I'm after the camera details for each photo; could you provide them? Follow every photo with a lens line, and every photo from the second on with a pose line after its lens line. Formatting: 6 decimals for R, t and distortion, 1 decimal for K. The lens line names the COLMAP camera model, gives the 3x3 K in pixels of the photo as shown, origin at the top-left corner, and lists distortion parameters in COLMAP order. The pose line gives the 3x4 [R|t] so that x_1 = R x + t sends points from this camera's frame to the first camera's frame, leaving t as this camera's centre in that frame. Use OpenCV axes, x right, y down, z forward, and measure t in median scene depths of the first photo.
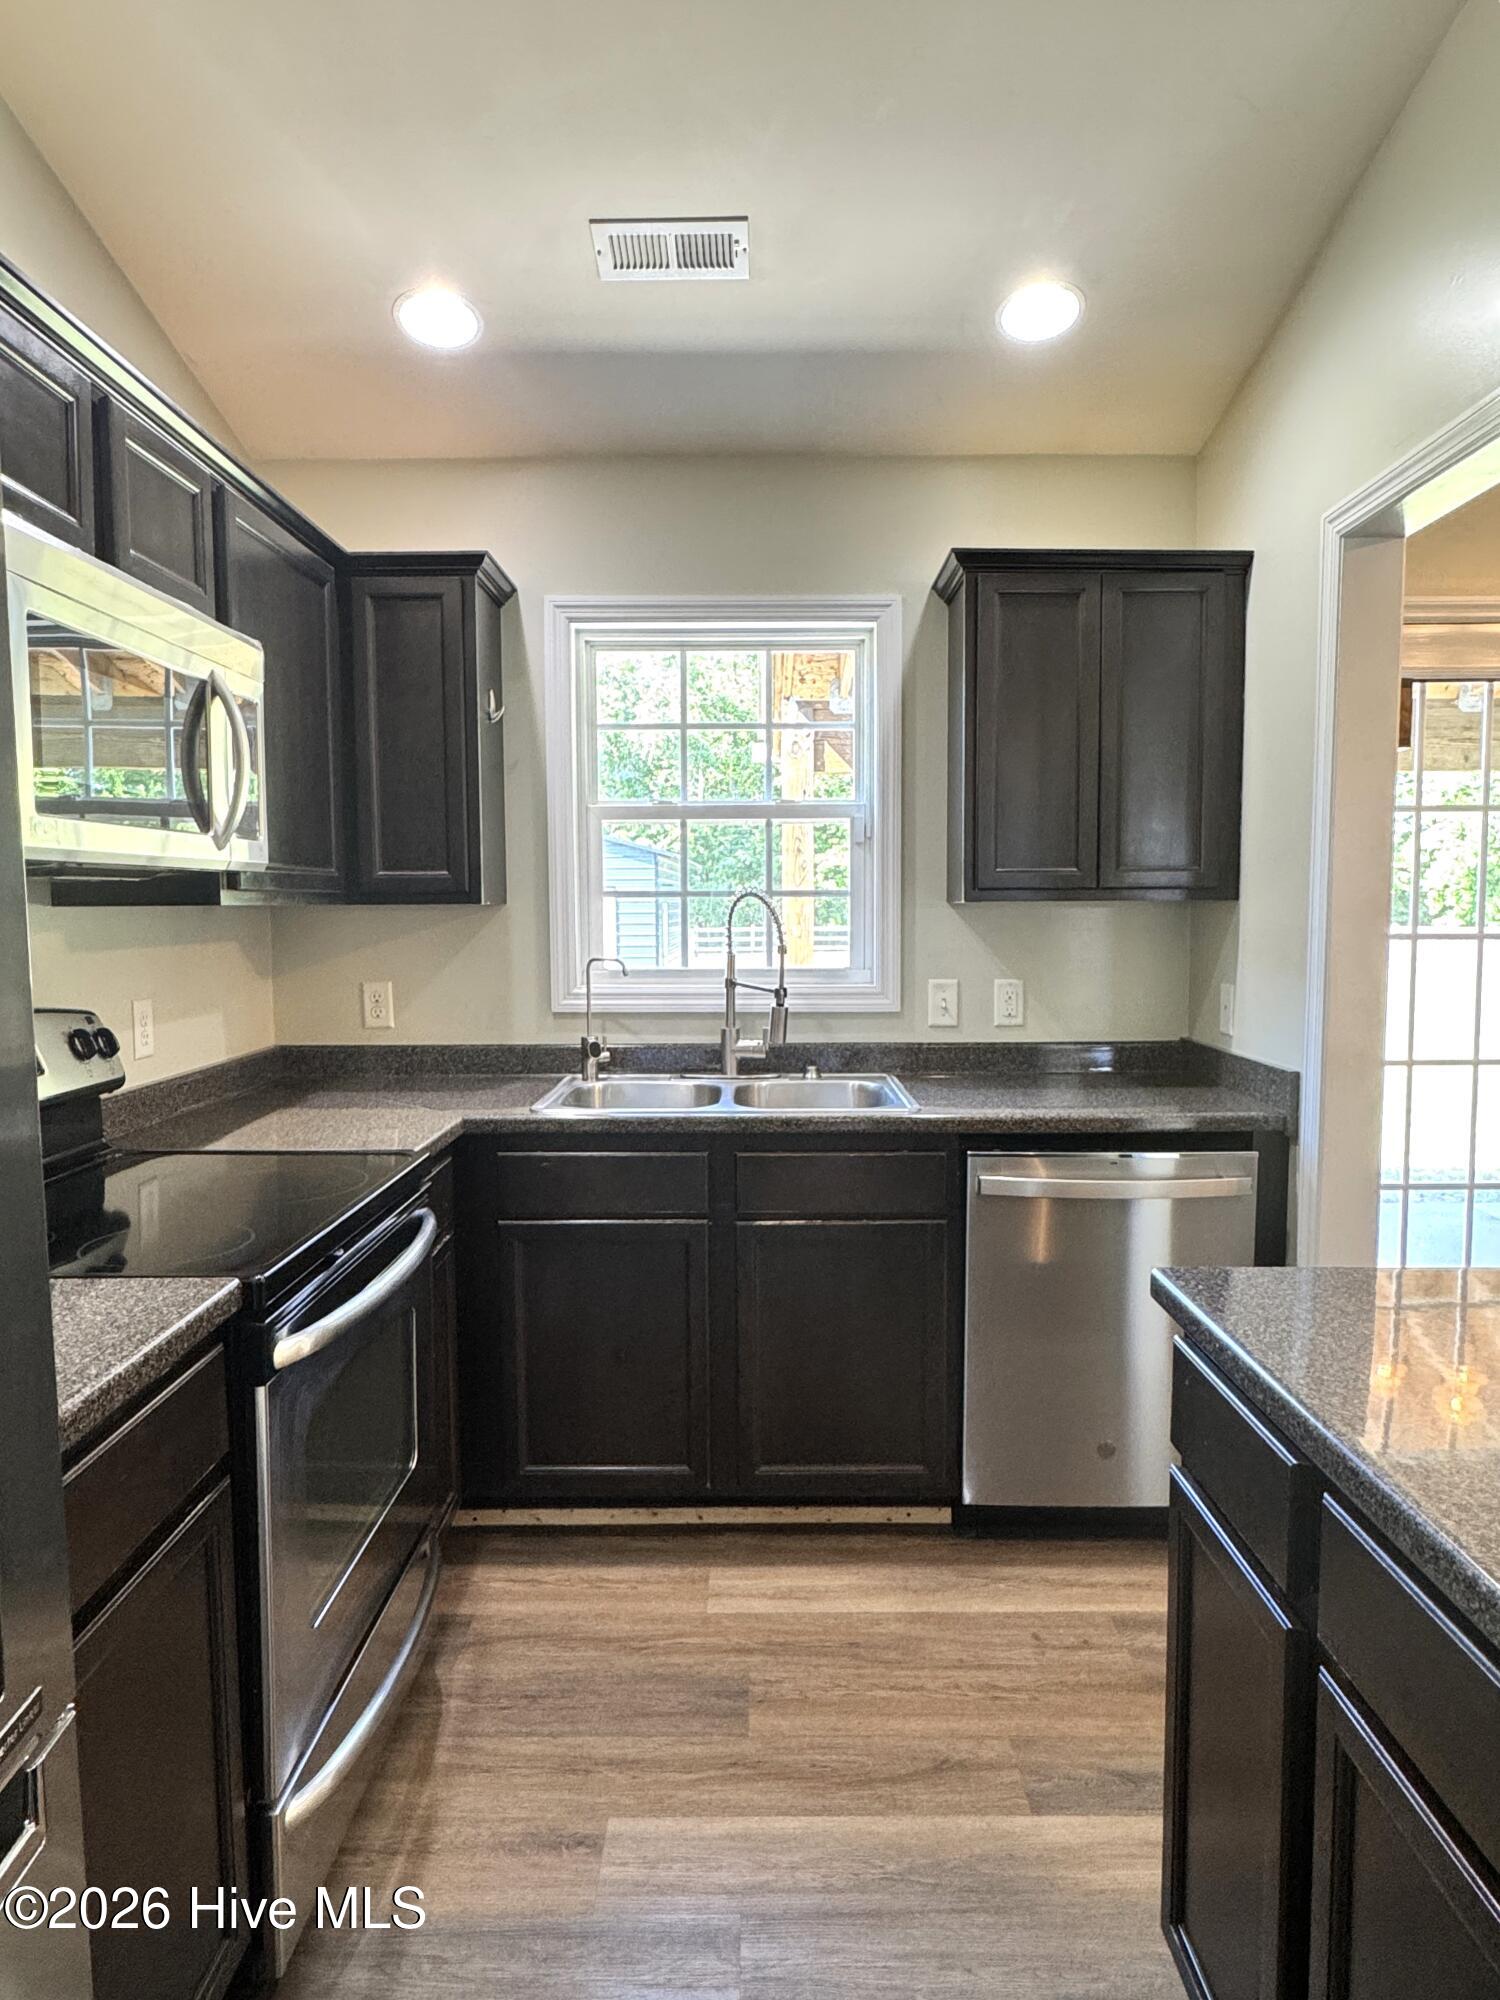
lens RADIAL K [[1235.1, 0, 750.0], [0, 1235.1, 1000.0], [0, 0, 1]] dist [-0.007356, -0.001244]
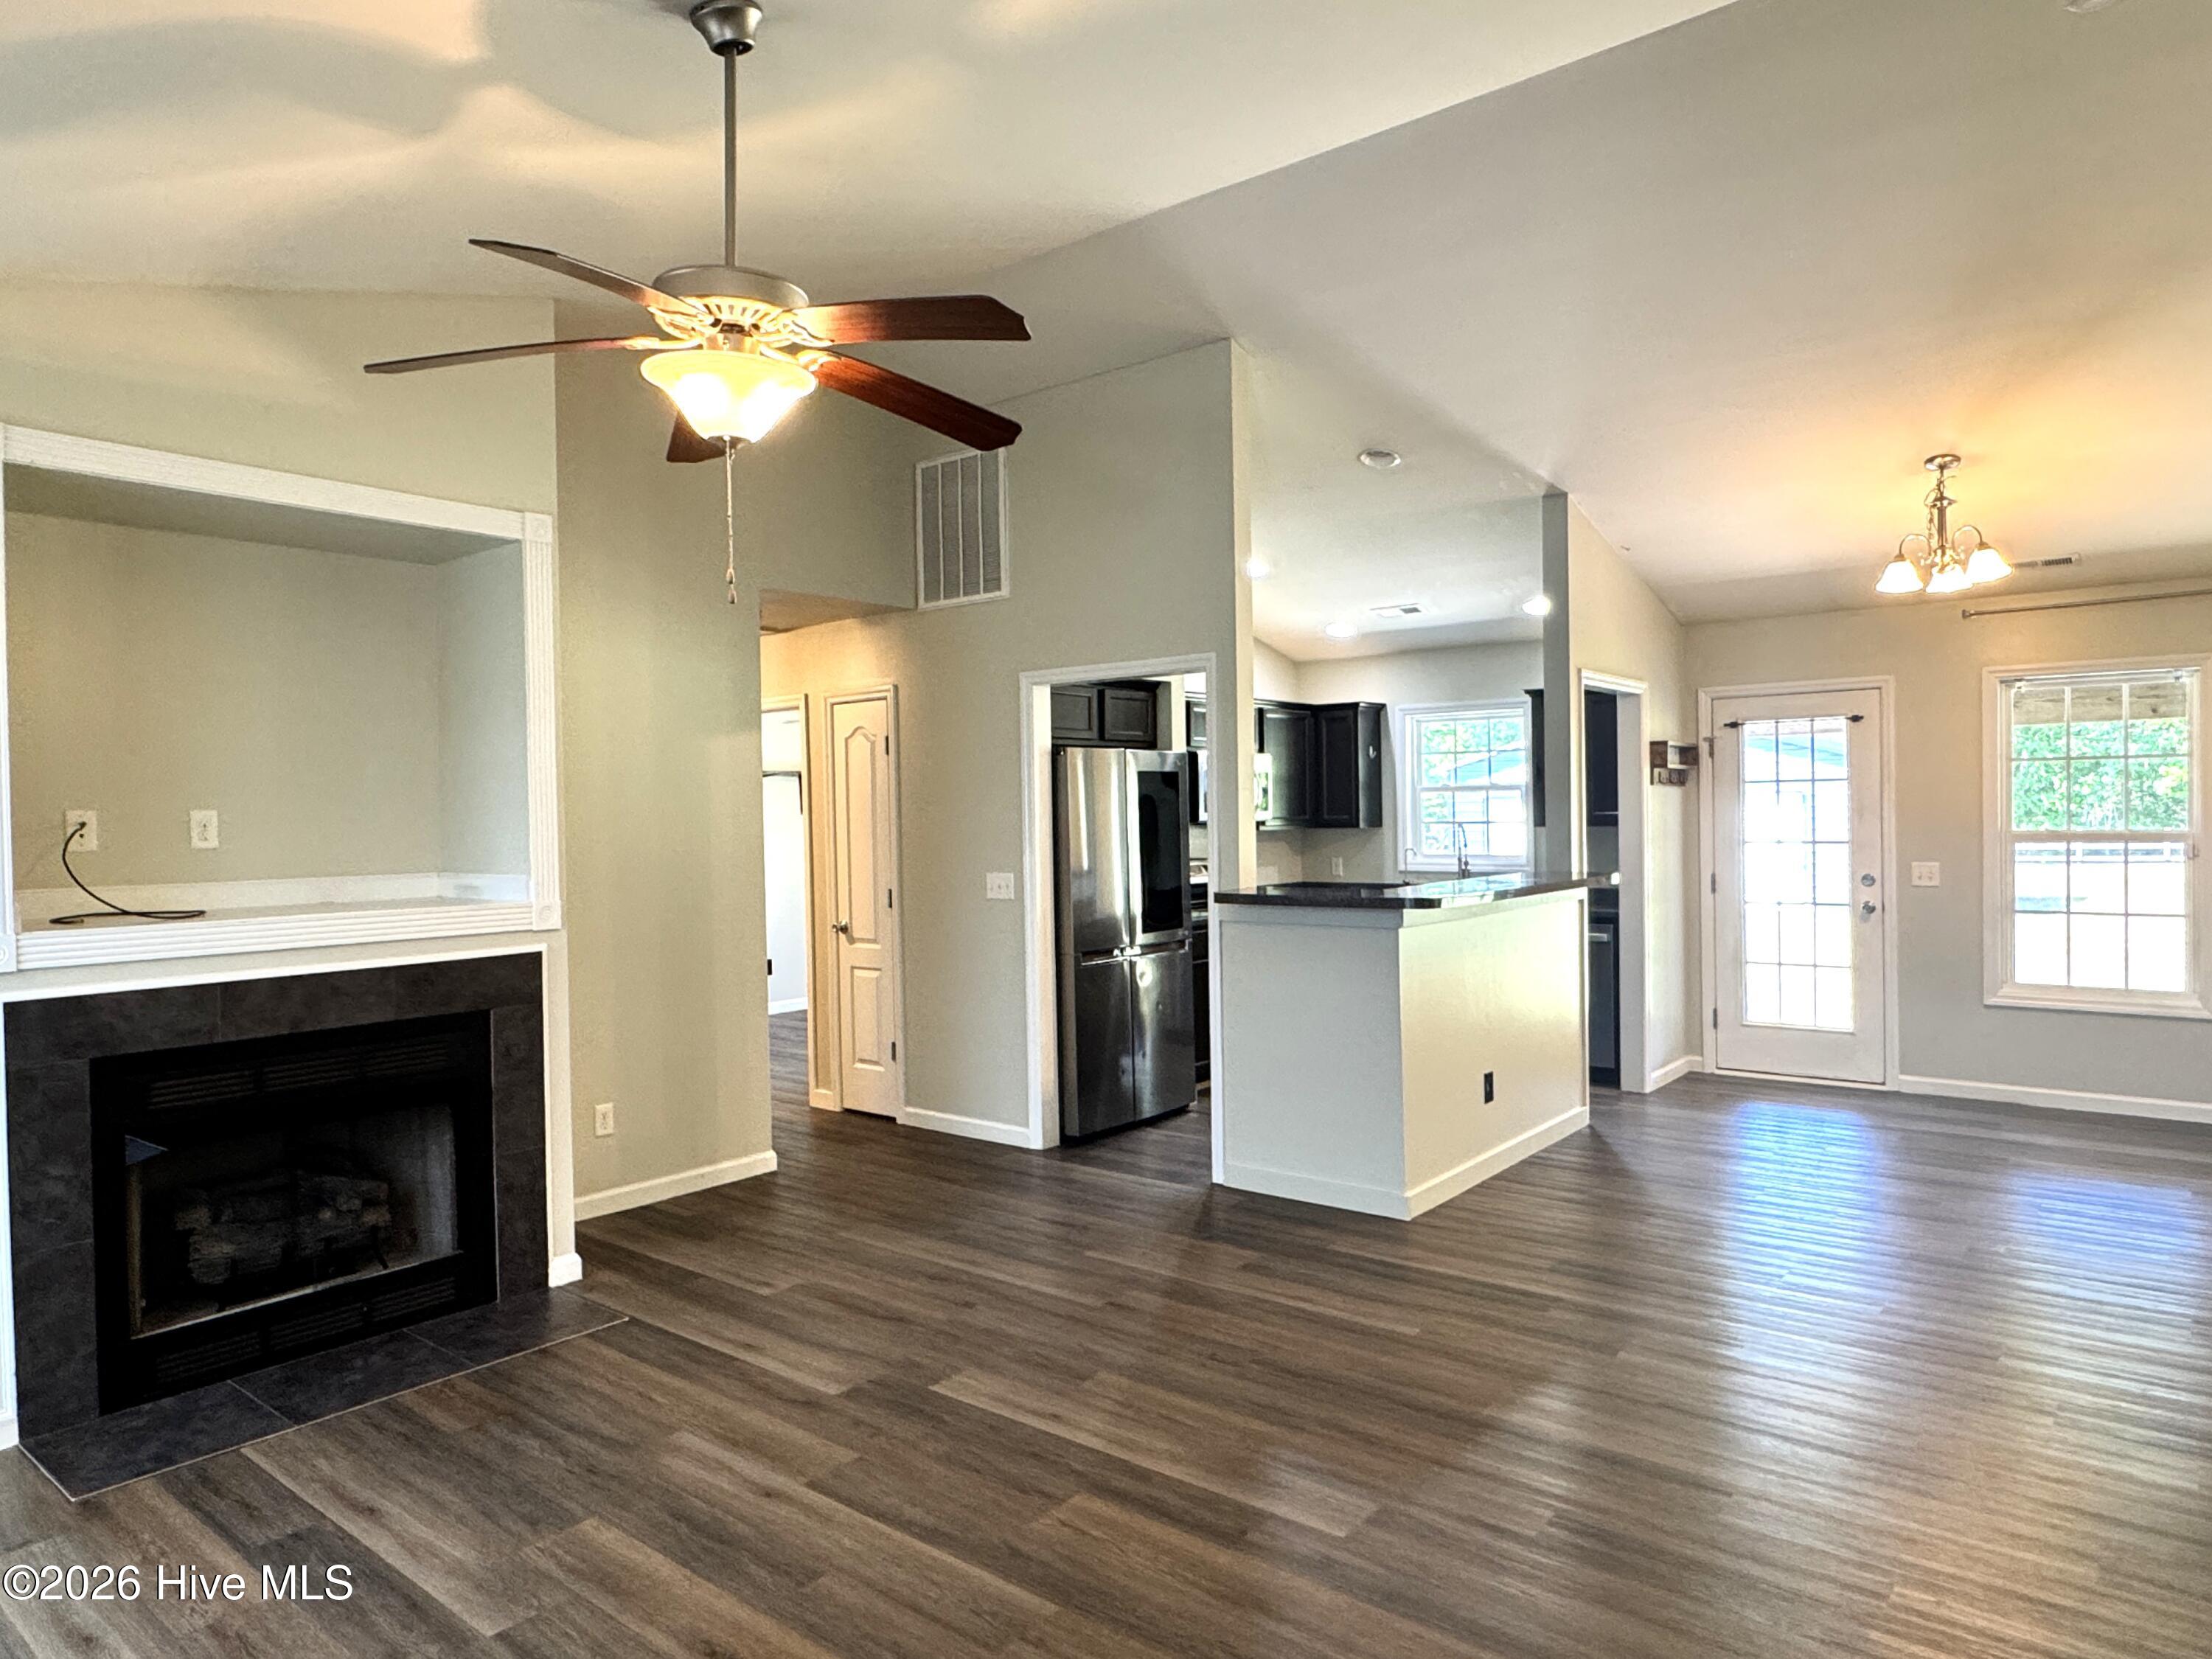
lens RADIAL K [[1370.8, 0, 1106.0], [0, 1370.8, 829.5], [0, 0, 1]] dist [-0.000541, 0.000173]
pose [[0.780133, -0.000936, -0.625613, 1.248432], [-0.035432, 0.998328, -0.045677, 0.084129], [0.624610, 0.057801, 0.778795, -1.715445]]
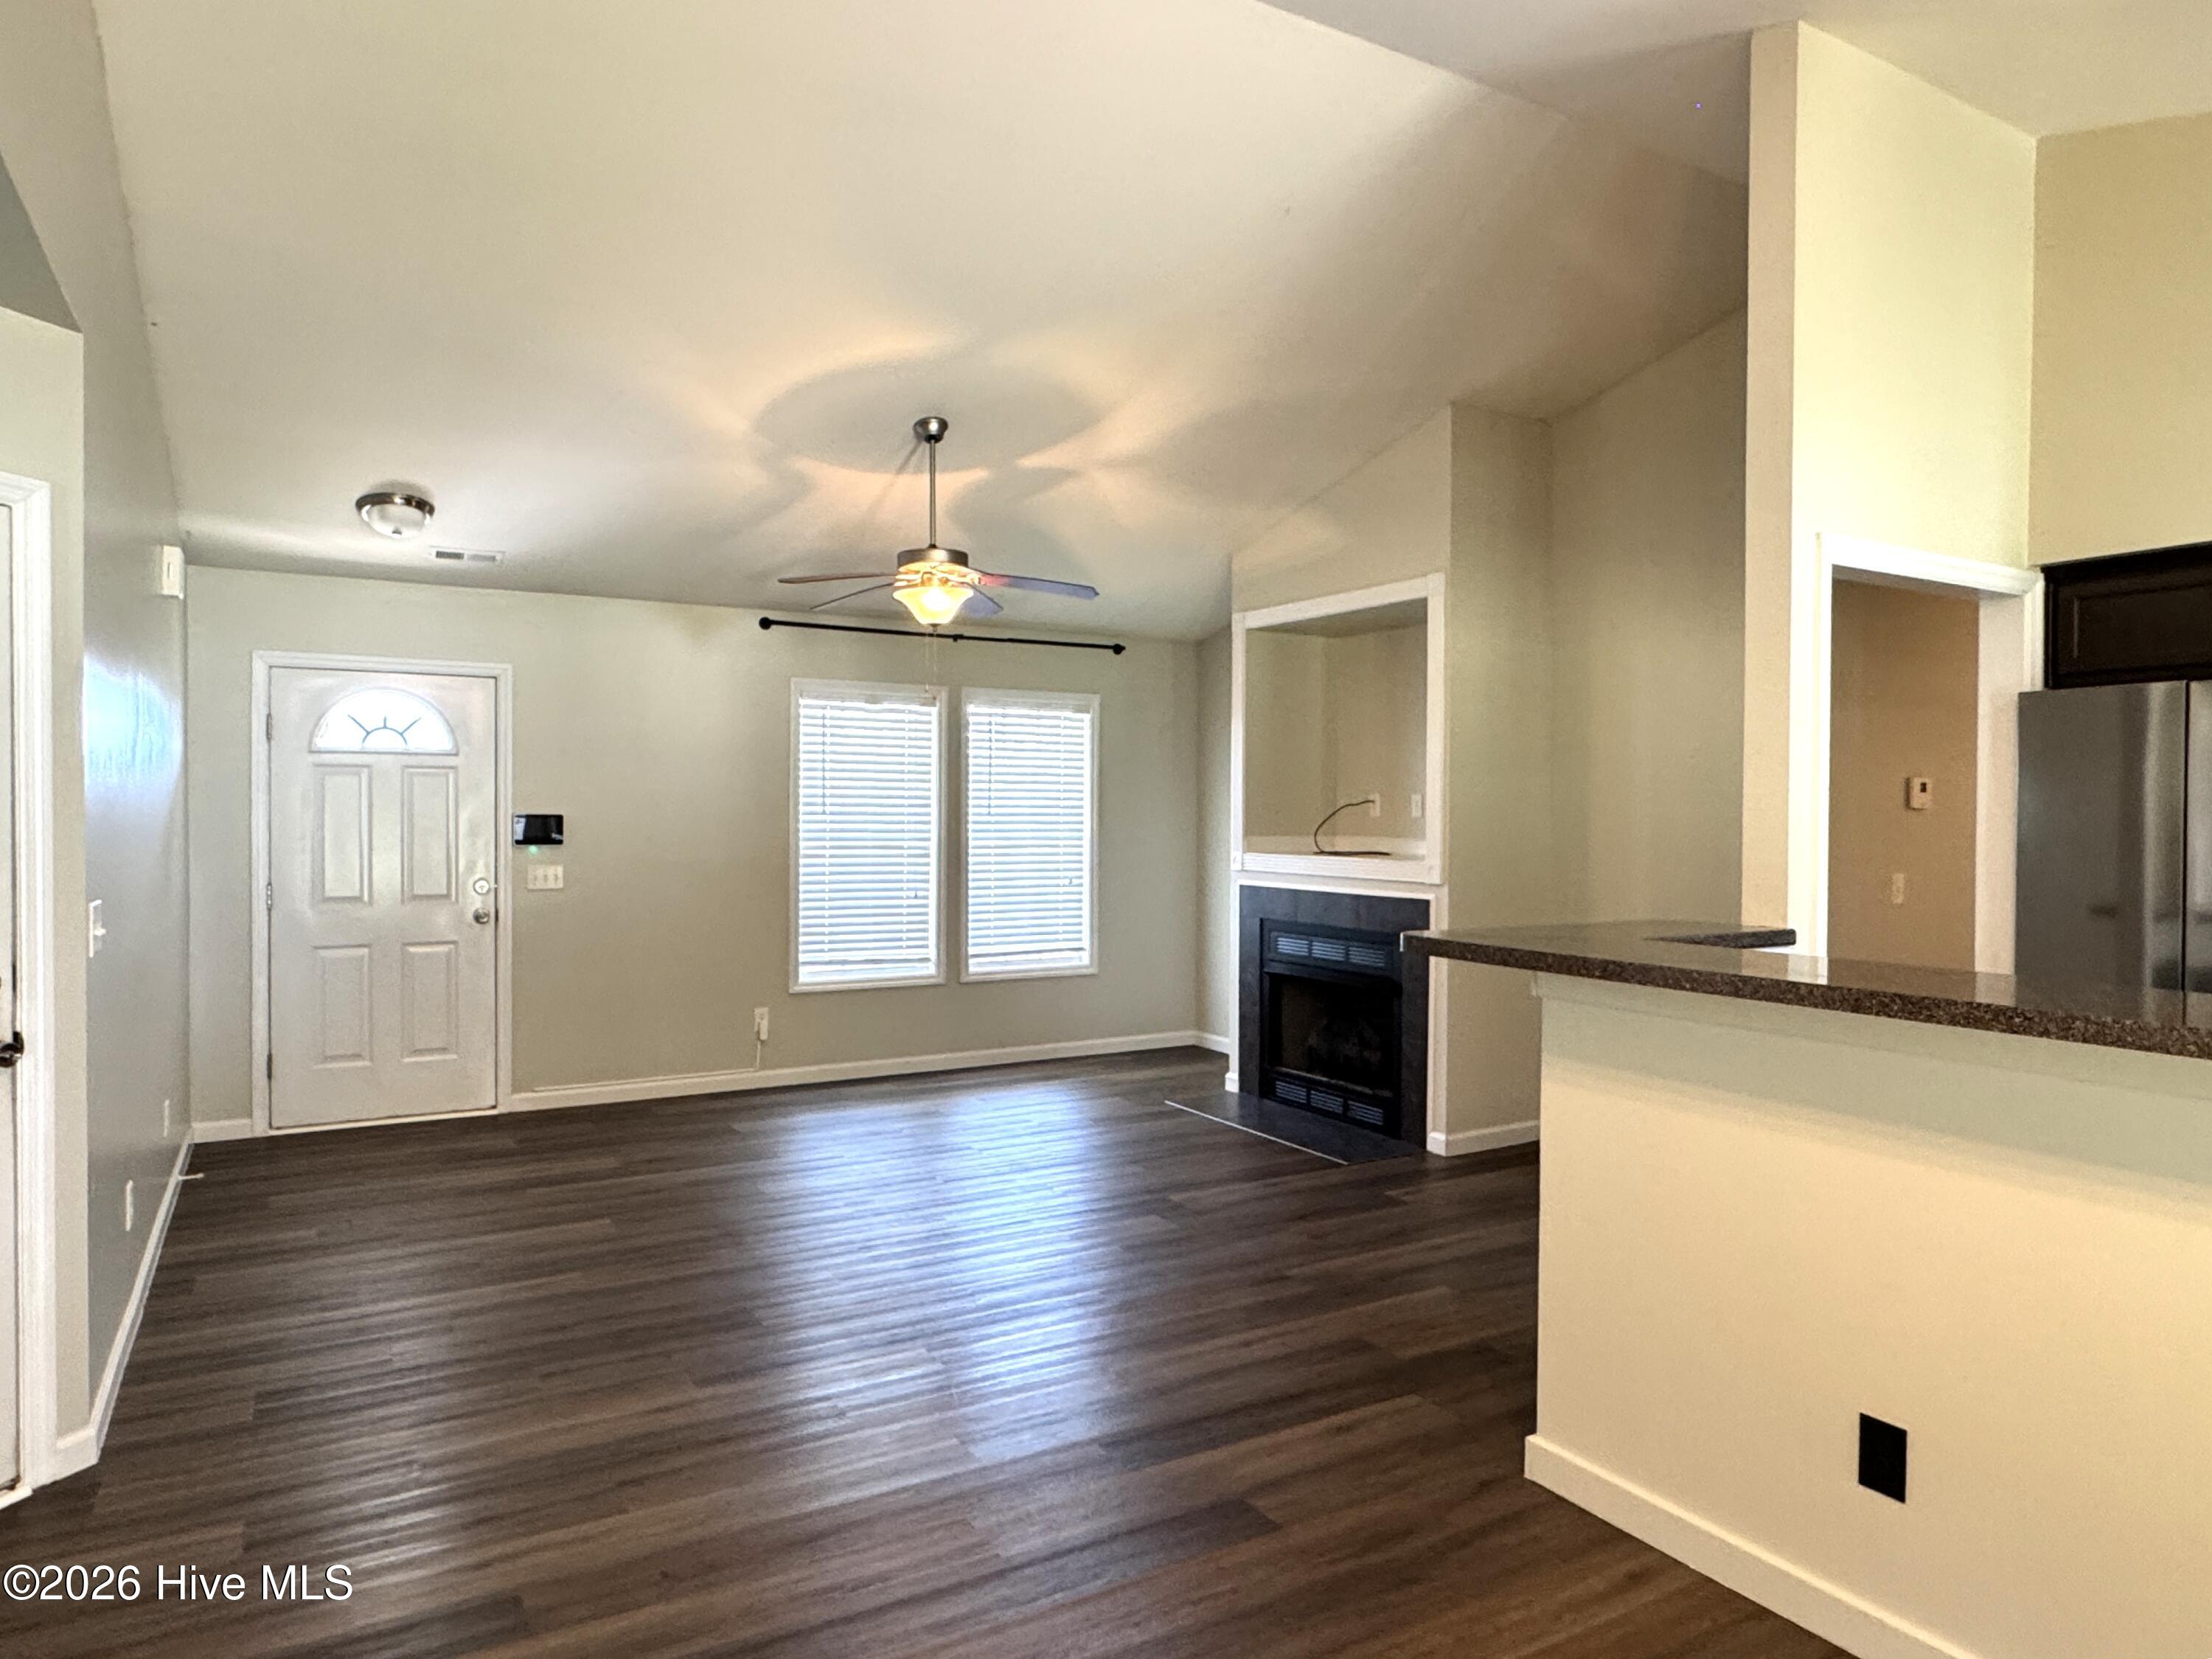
lens RADIAL K [[1367.0, 0, 1106.0], [0, 1367.0, 829.5], [0, 0, 1]] dist [0.056361, -0.063183]
pose [[-0.856920, 0.005180, -0.515424, 1.278876], [-0.043279, 0.995695, 0.081961, -0.083222], [0.513630, 0.092541, -0.853007, 0.632479]]
